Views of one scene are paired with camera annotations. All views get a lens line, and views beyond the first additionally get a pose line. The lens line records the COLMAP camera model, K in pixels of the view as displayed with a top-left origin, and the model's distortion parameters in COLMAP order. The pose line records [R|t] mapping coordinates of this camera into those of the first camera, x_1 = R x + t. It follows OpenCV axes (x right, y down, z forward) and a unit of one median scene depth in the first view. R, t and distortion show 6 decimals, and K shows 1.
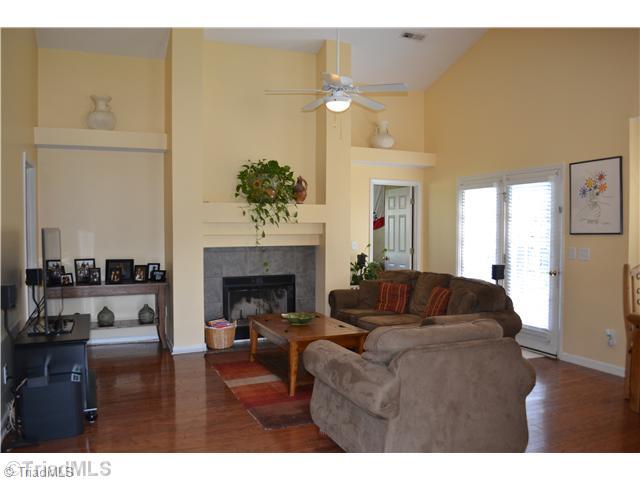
lens RADIAL K [[509.1, 0, 317.0], [0, 509.1, 236.0], [0, 0, 1]] dist [-0.073598, 0.003300]
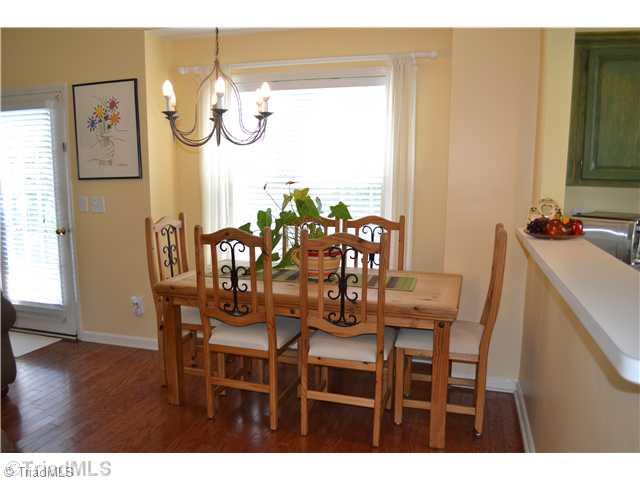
lens RADIAL K [[509.1, 0, 318.0], [0, 509.1, 240.6], [0, 0, 1]] dist [-0.073598, 0.003300]
pose [[0.638279, -0.120247, 0.760356, 0.157648], [0.019245, 0.989909, 0.140394, -0.012120], [-0.769565, -0.074978, 0.634152, 0.241961]]
